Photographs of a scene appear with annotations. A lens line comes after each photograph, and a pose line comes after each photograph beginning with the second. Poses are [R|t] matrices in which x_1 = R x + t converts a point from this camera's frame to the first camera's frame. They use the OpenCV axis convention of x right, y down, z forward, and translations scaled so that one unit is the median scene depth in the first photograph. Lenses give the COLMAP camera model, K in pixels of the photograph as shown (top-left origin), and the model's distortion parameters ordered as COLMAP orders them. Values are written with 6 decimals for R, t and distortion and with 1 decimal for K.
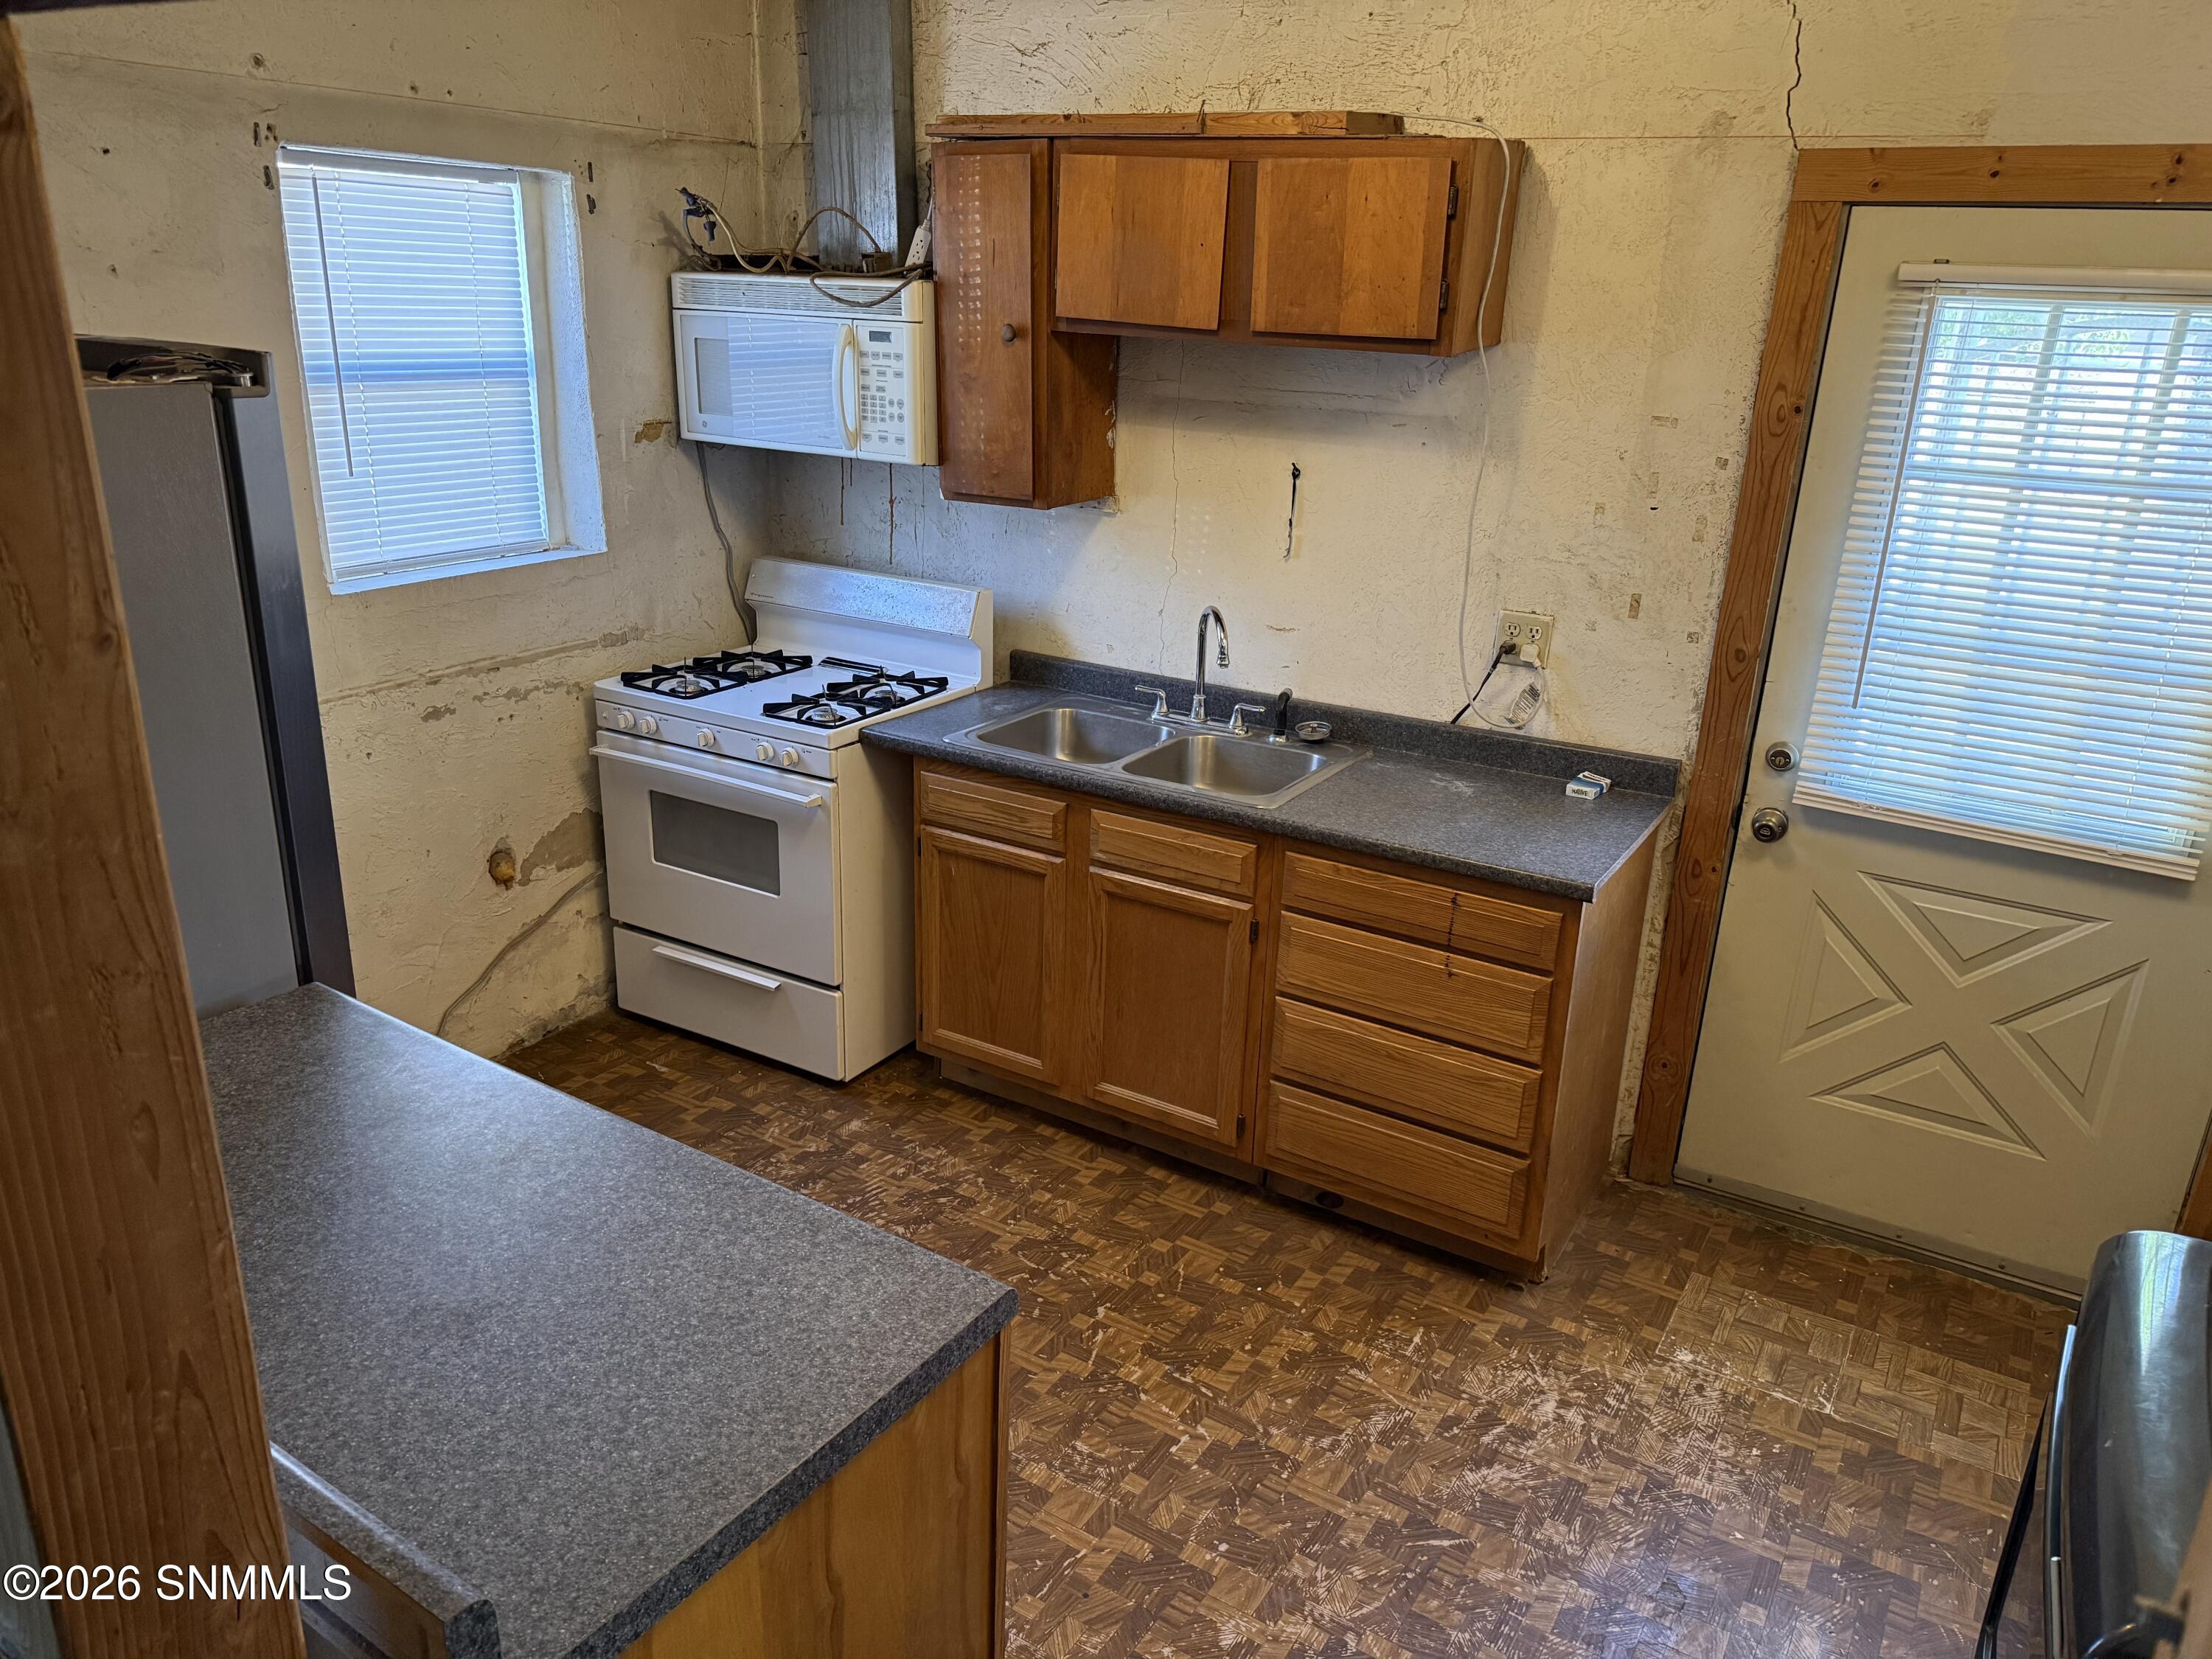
lens RADIAL K [[1554.0, 0, 1108.8], [0, 1554.0, 824.4], [0, 0, 1]] dist [0.044752, -0.058493]
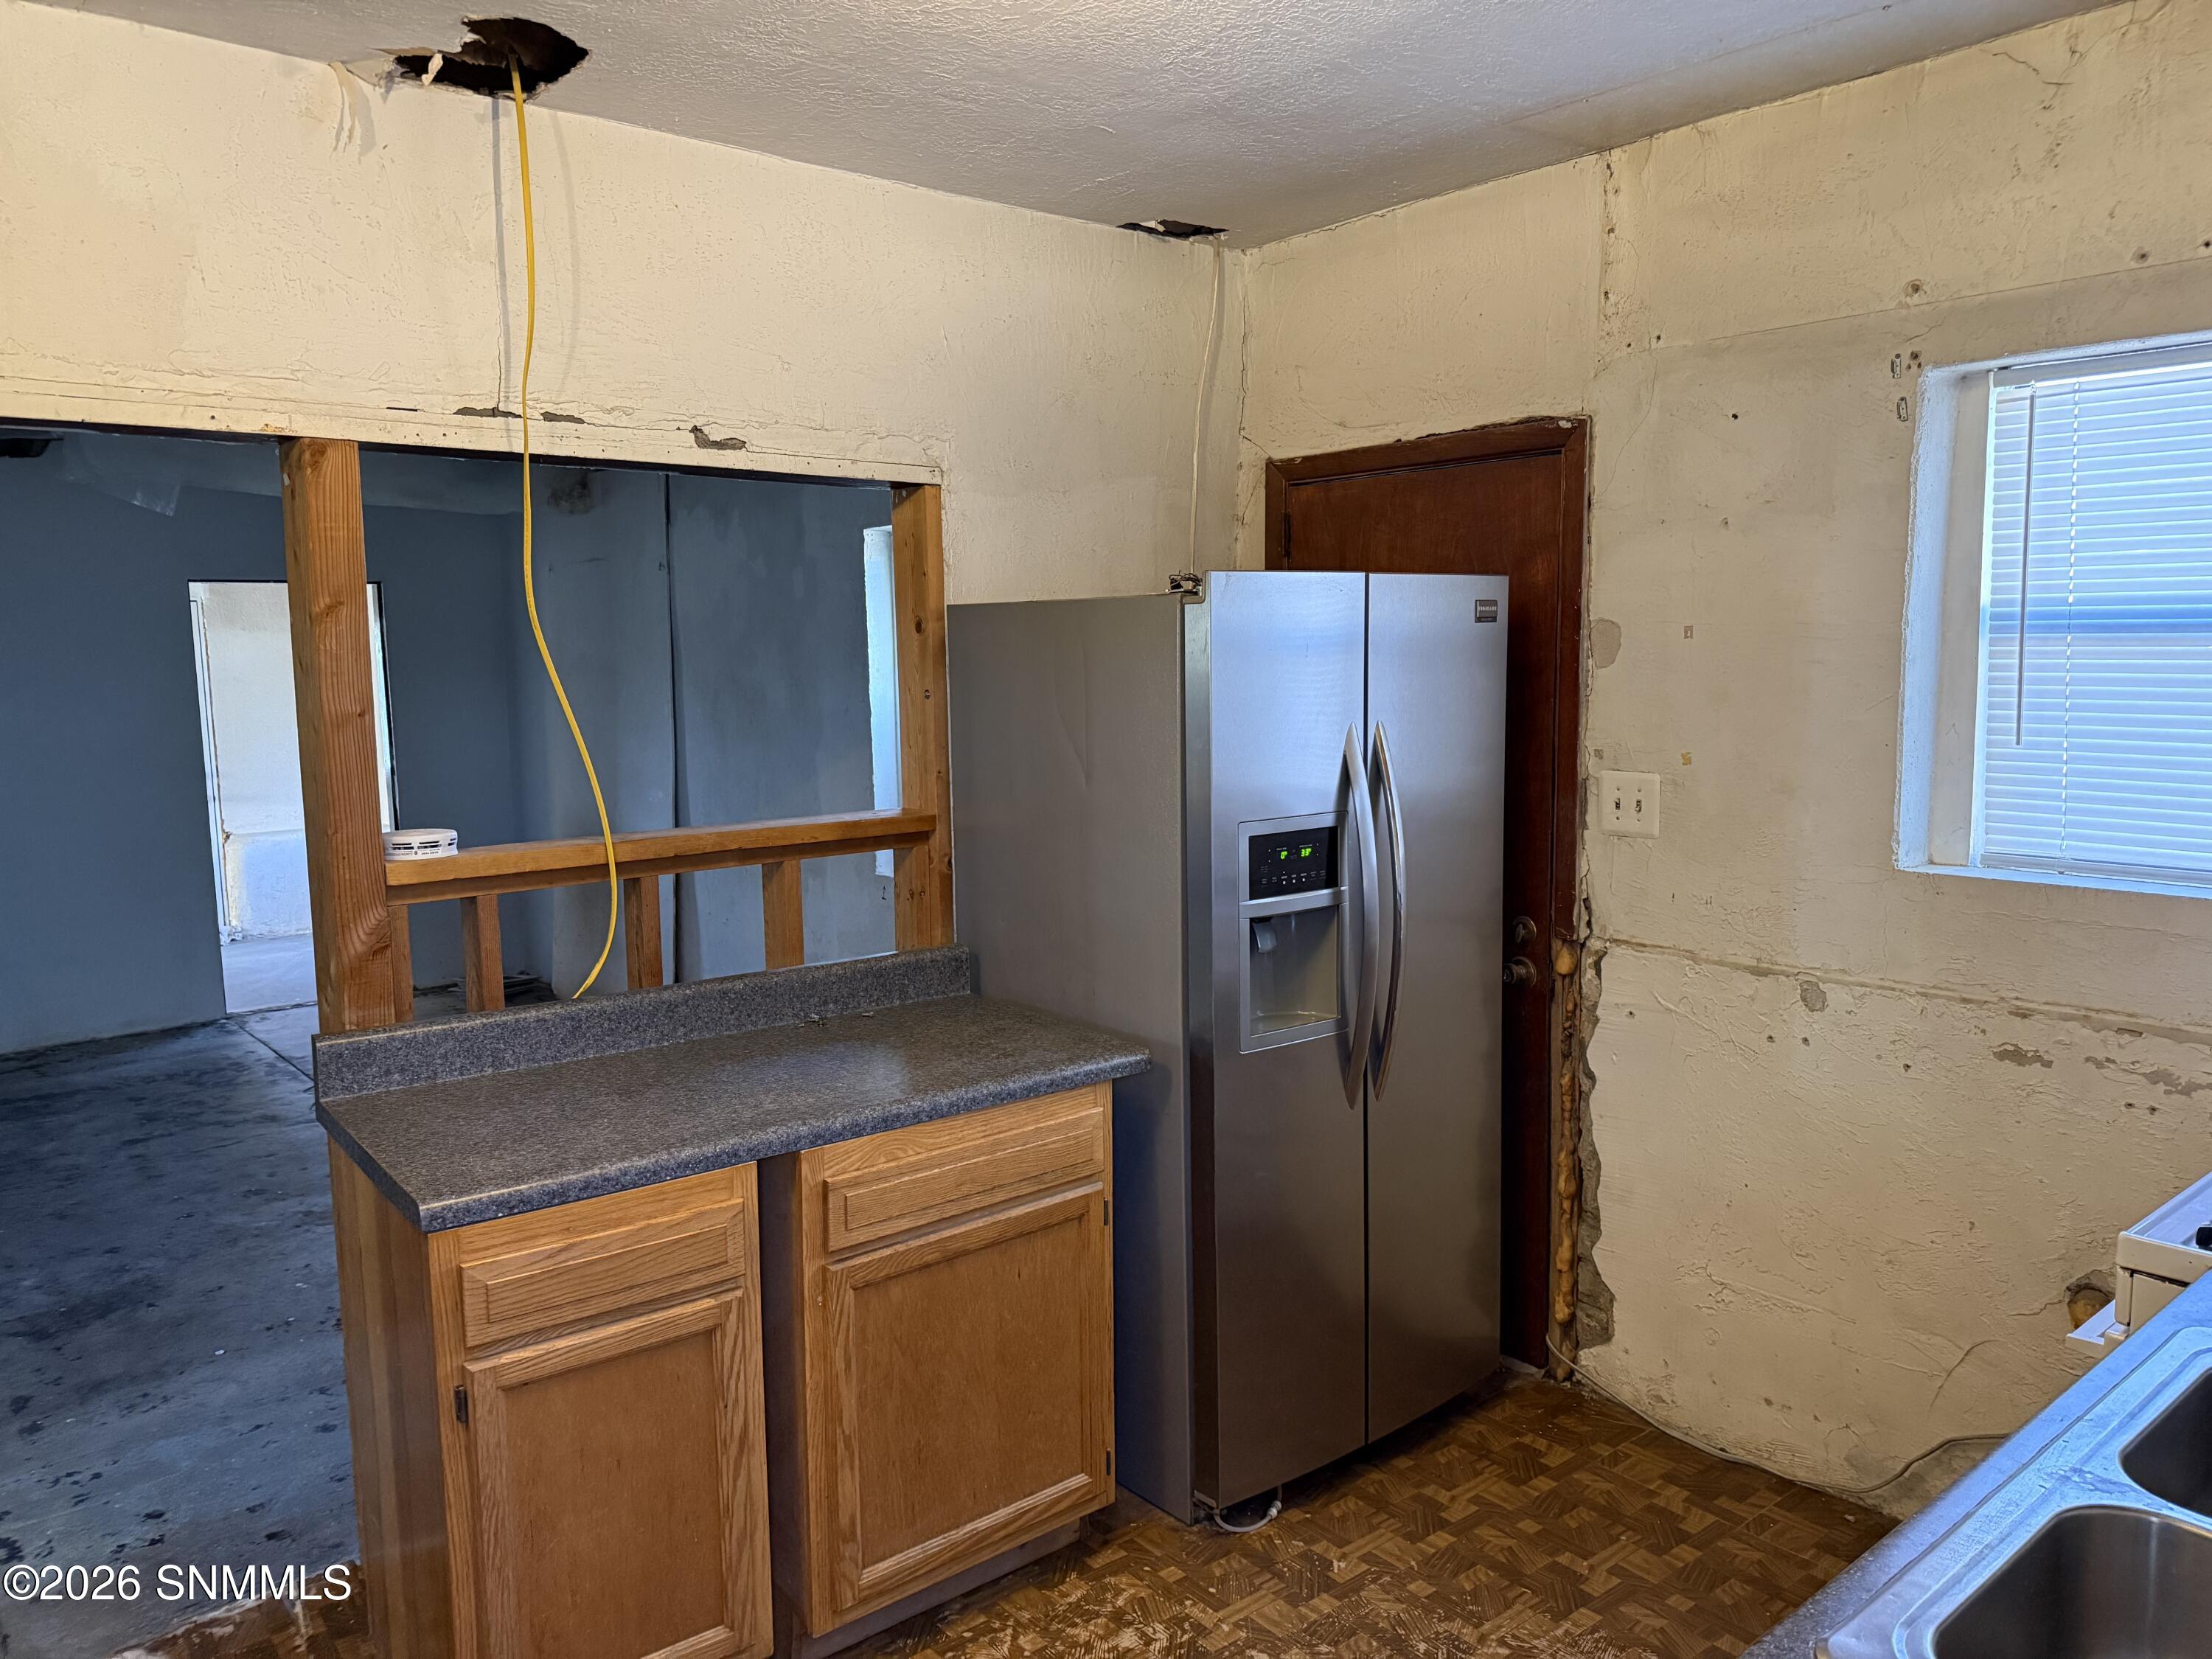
lens RADIAL K [[1554.0, 0, 1110.1], [0, 1554.0, 830.0], [0, 0, 1]] dist [0.044752, -0.058493]
pose [[-0.325619, 0.079920, -0.942117, 0.508122], [-0.310410, 0.932156, 0.186361, -0.216313], [0.893095, 0.353125, -0.278719, 0.952308]]
